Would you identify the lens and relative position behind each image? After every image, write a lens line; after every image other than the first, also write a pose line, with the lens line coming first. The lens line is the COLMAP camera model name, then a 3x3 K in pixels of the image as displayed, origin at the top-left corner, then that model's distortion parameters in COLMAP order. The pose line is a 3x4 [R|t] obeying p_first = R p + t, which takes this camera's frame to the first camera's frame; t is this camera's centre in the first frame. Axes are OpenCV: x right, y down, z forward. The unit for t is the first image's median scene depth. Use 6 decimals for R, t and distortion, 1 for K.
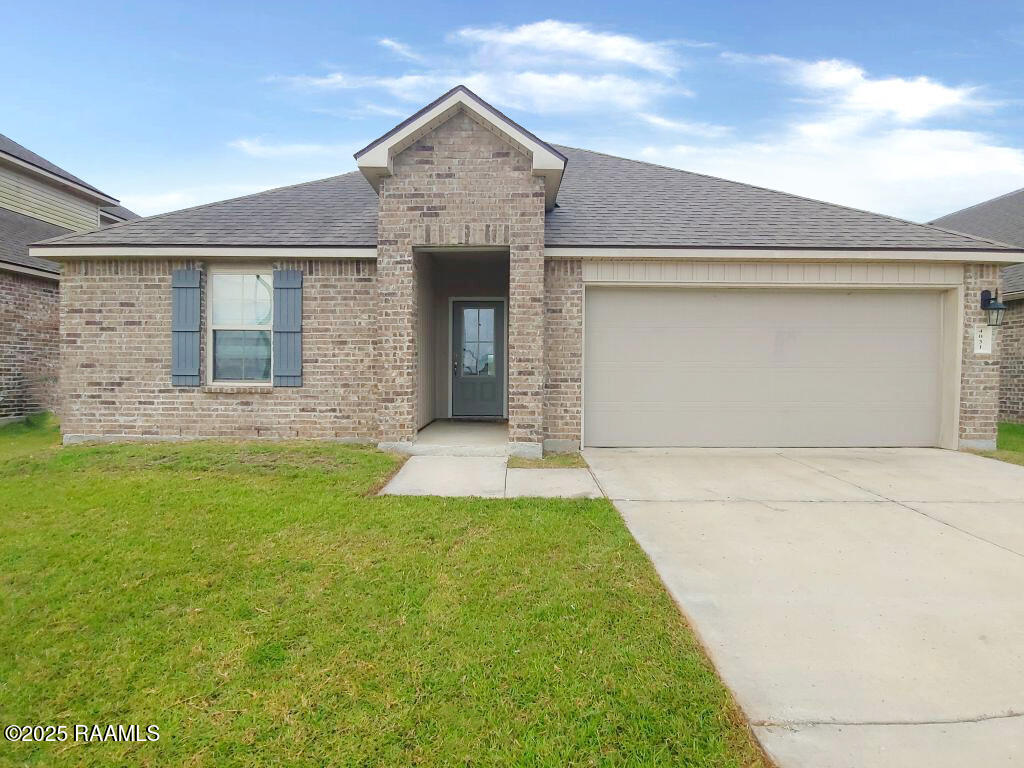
lens RADIAL K [[517.4, 0, 510.5], [0, 517.4, 382.7], [0, 0, 1]] dist [-0.018751, -0.000624]
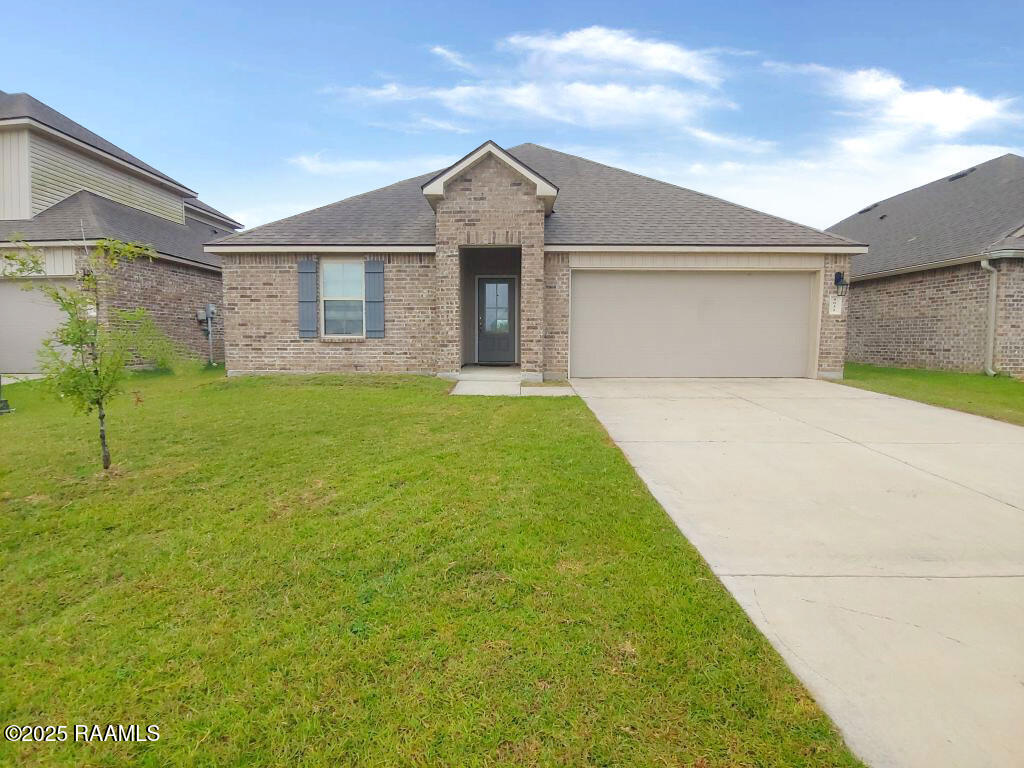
lens RADIAL K [[517.4, 0, 510.5], [0, 517.4, 382.7], [0, 0, 1]] dist [-0.018751, -0.000624]
pose [[0.999978, -0.002912, -0.006005, -0.024949], [0.003285, 0.997998, 0.063158, 0.044867], [0.005809, -0.063177, 0.997985, -0.531288]]
